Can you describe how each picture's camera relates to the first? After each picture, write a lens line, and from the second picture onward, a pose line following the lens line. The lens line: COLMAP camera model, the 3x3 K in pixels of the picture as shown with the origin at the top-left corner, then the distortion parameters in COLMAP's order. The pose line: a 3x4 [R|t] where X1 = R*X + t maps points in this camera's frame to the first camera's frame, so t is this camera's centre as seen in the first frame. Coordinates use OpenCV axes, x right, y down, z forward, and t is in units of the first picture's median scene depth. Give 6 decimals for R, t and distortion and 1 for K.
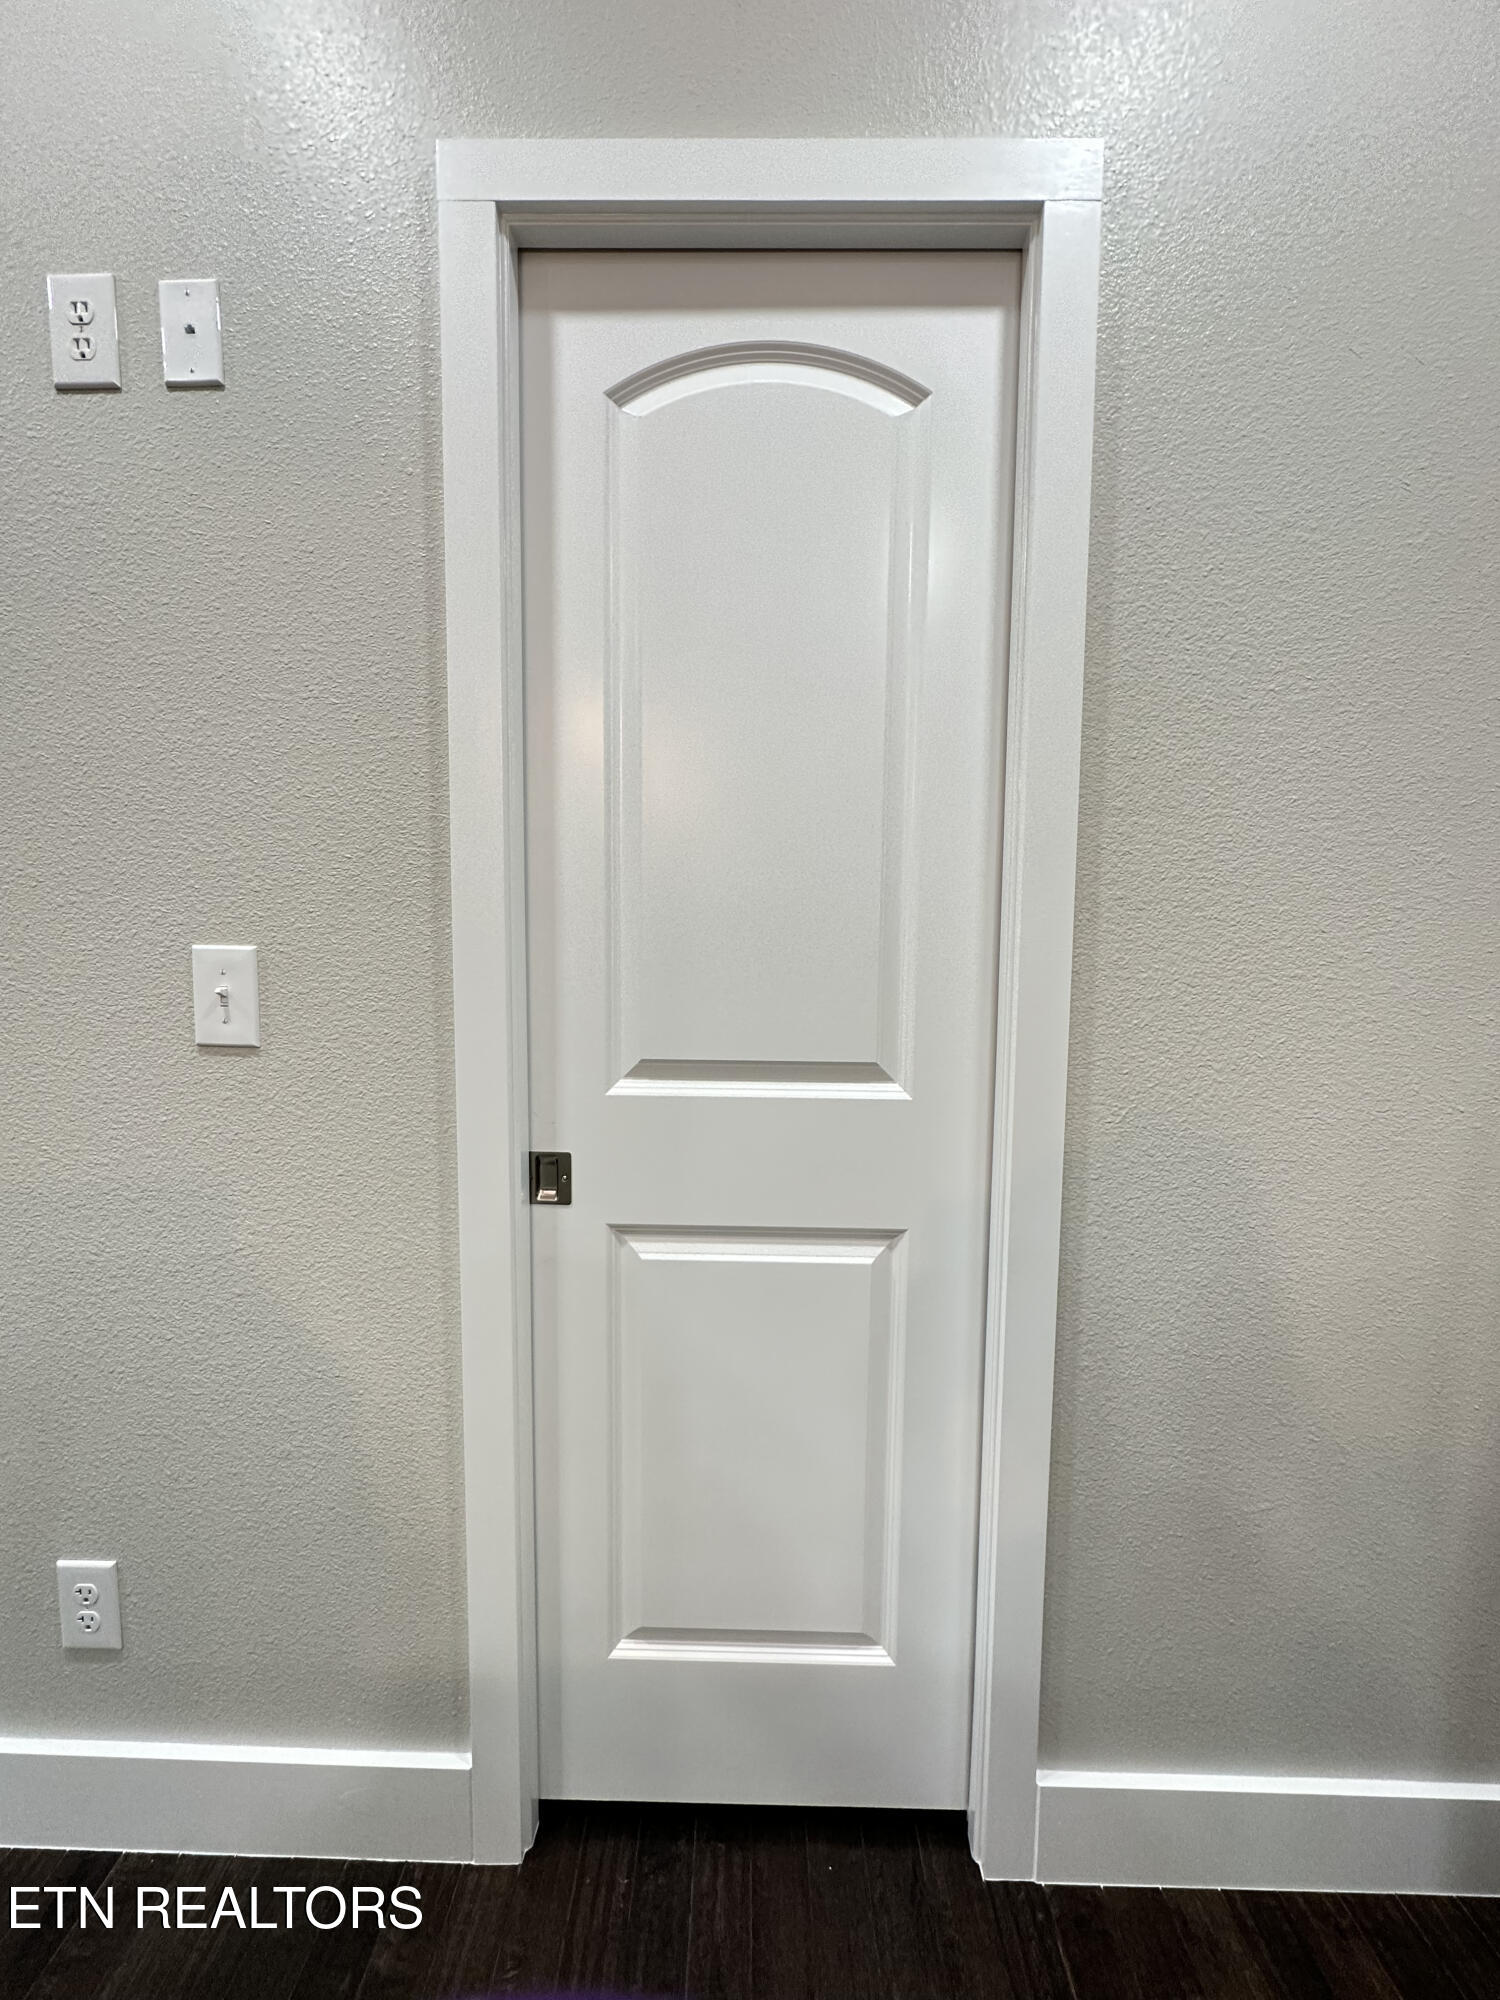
lens RADIAL K [[795.9, 0, 751.0], [0, 795.9, 1001.3], [0, 0, 1]] dist [-0.001660, 0.000005]
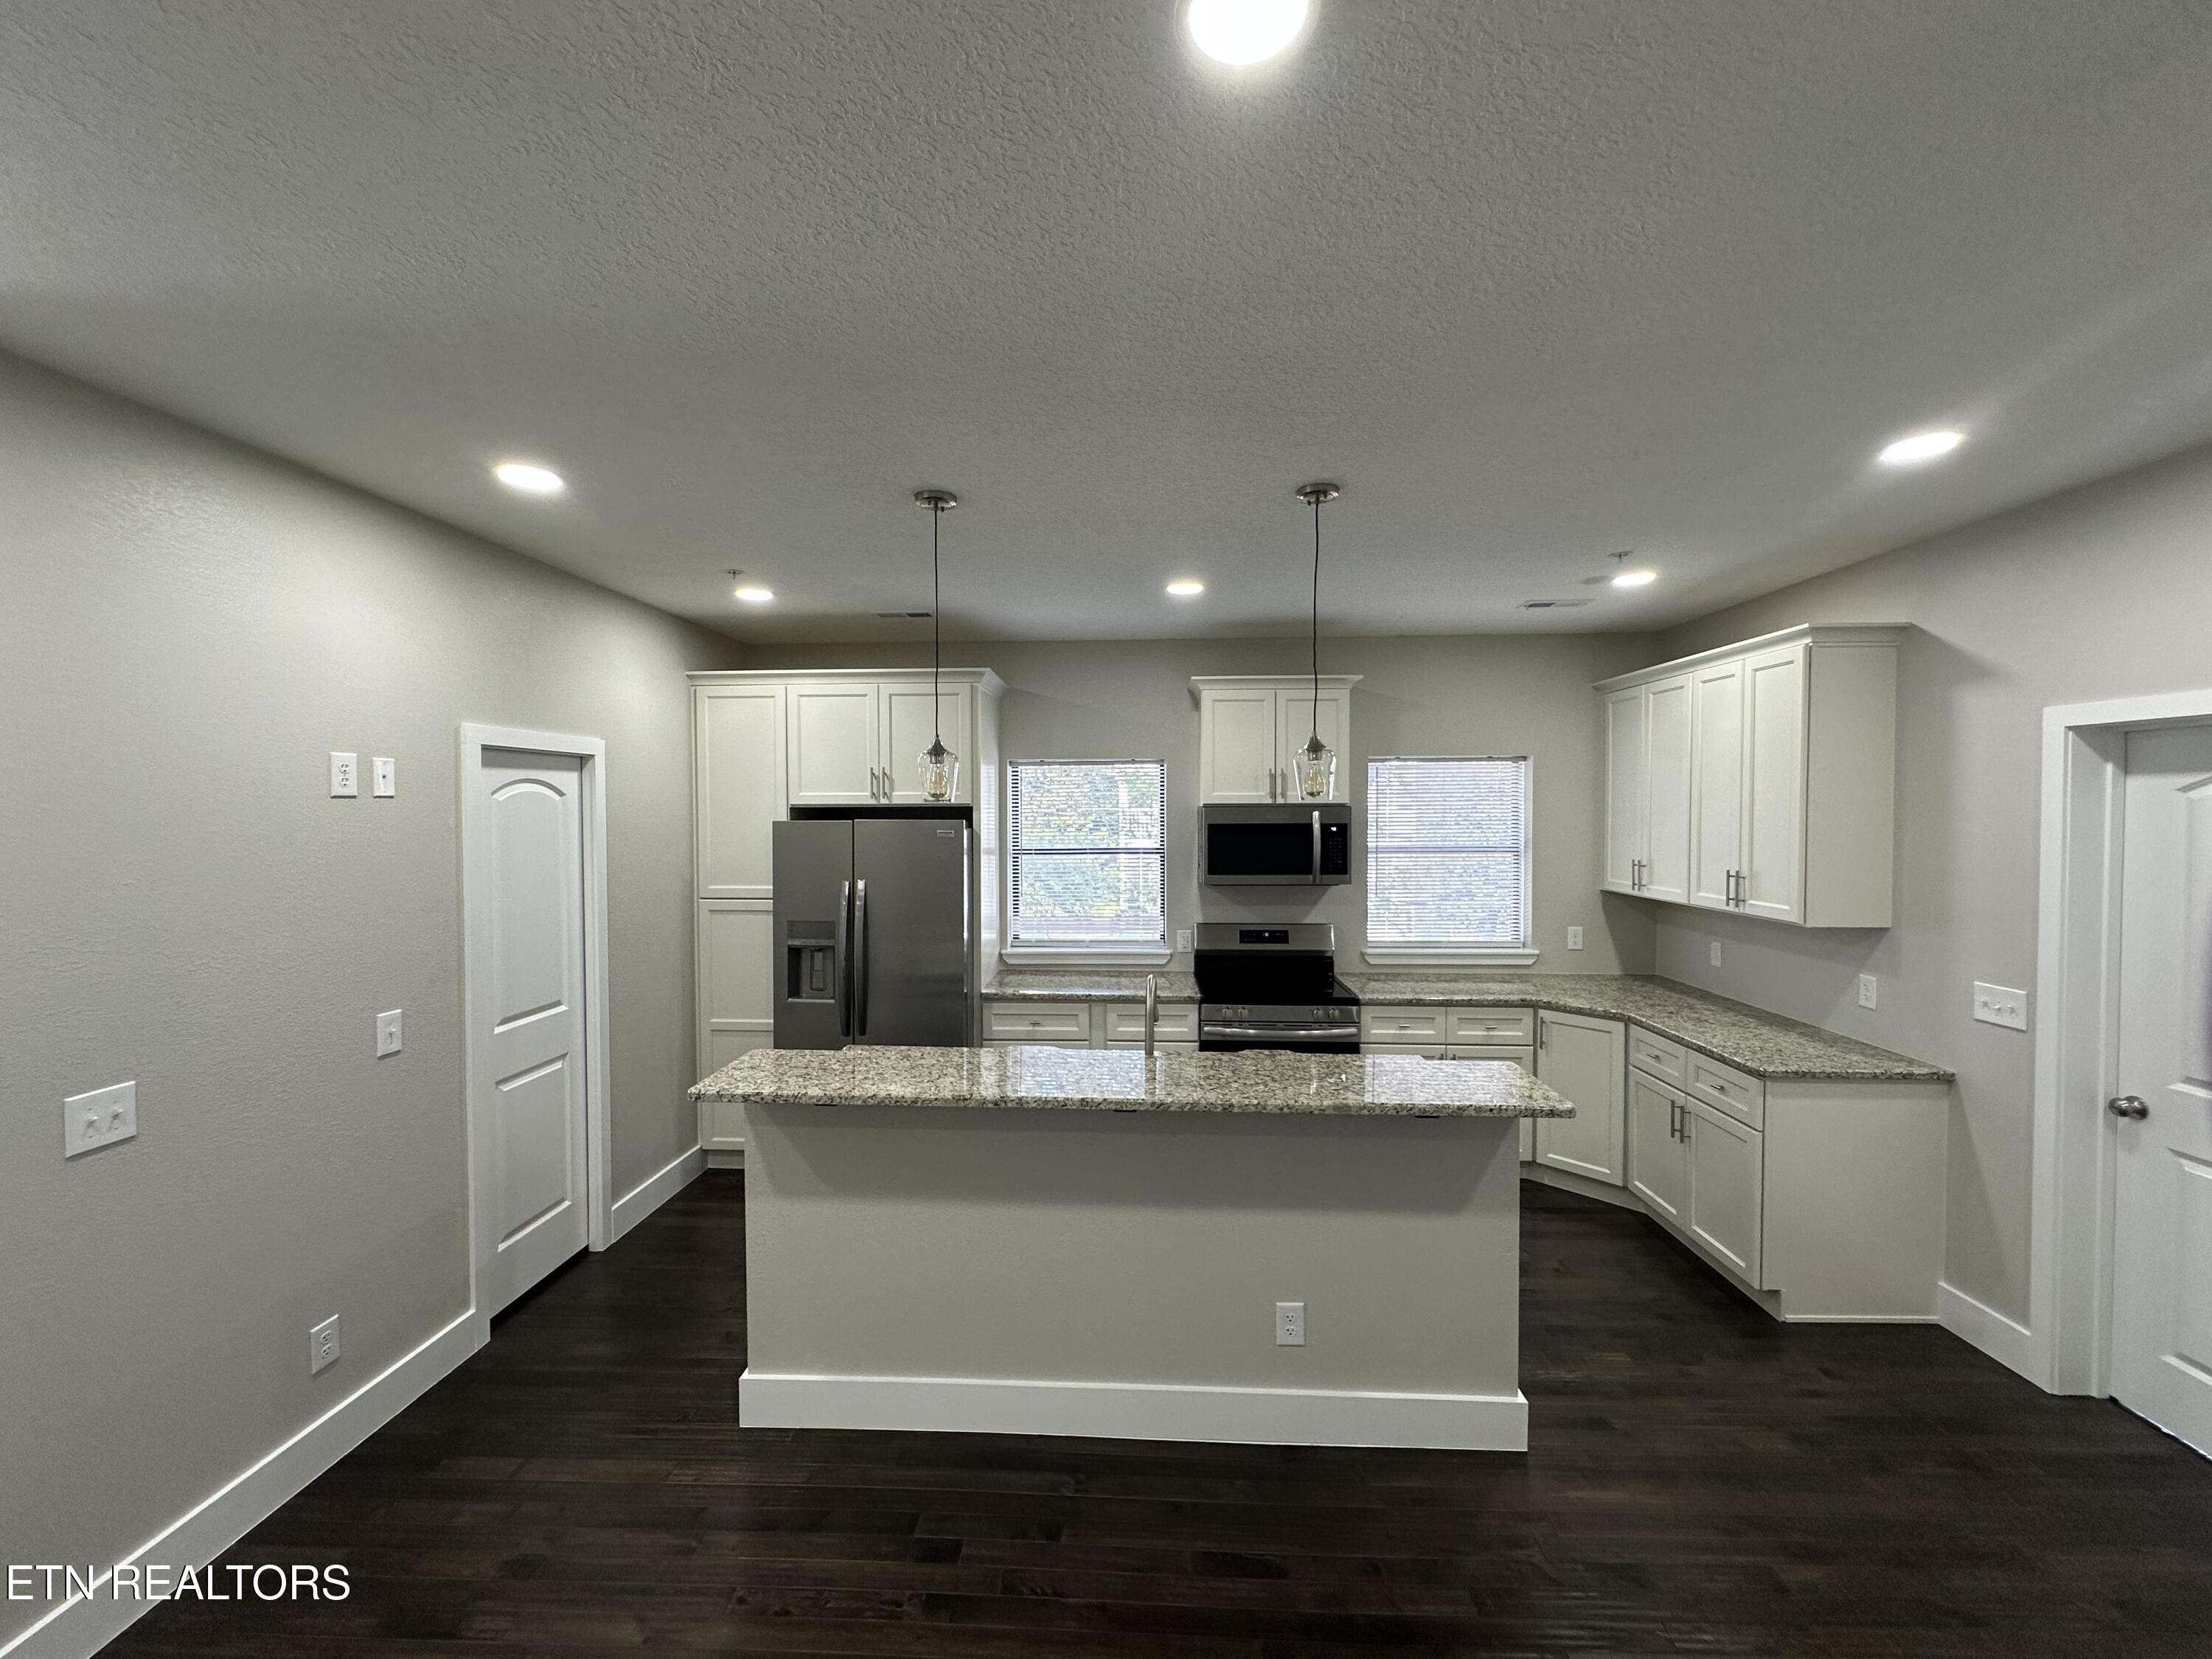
lens RADIAL K [[880.3, 0, 1096.3], [0, 880.3, 832.3], [0, 0, 1]] dist [-0.001660, 0.000005]
pose [[0.055600, -0.038662, 0.997704, -3.250269], [0.080563, 0.996166, 0.034113, -0.543484], [-0.995198, 0.078481, 0.058502, -1.378433]]
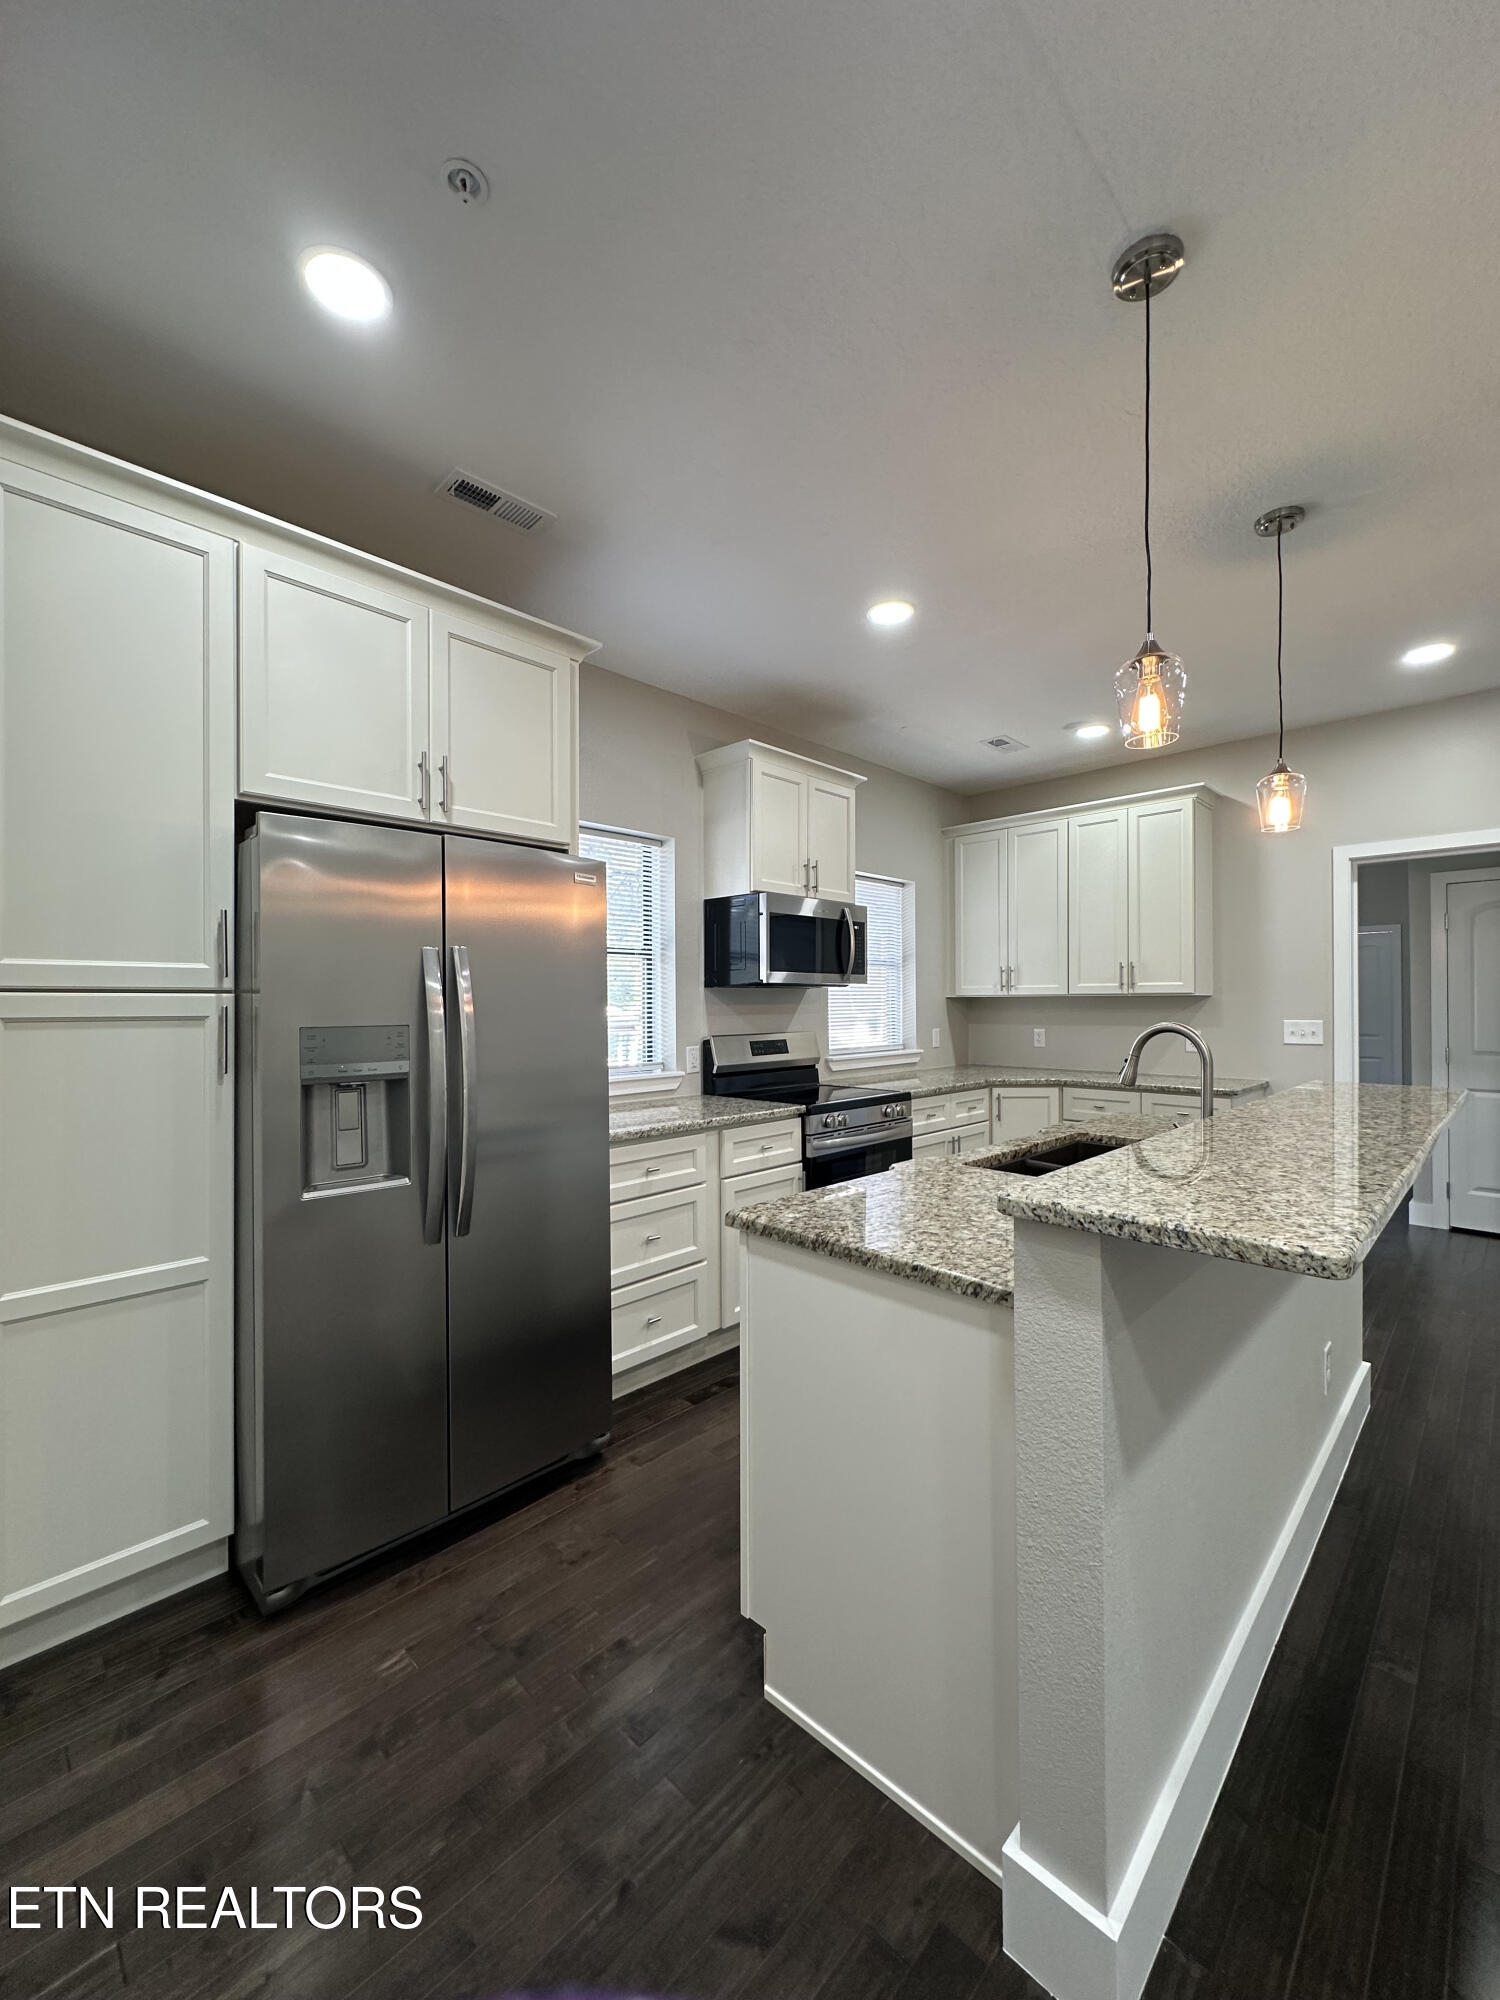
lens RADIAL K [[795.9, 0, 740.2], [0, 795.9, 995.8], [0, 0, 1]] dist [-0.001660, 0.000005]
pose [[-0.706304, -0.000553, 0.707908, -1.067155], [0.052182, 0.997239, 0.052843, -0.202477], [-0.705982, 0.074263, -0.704325, 0.970020]]
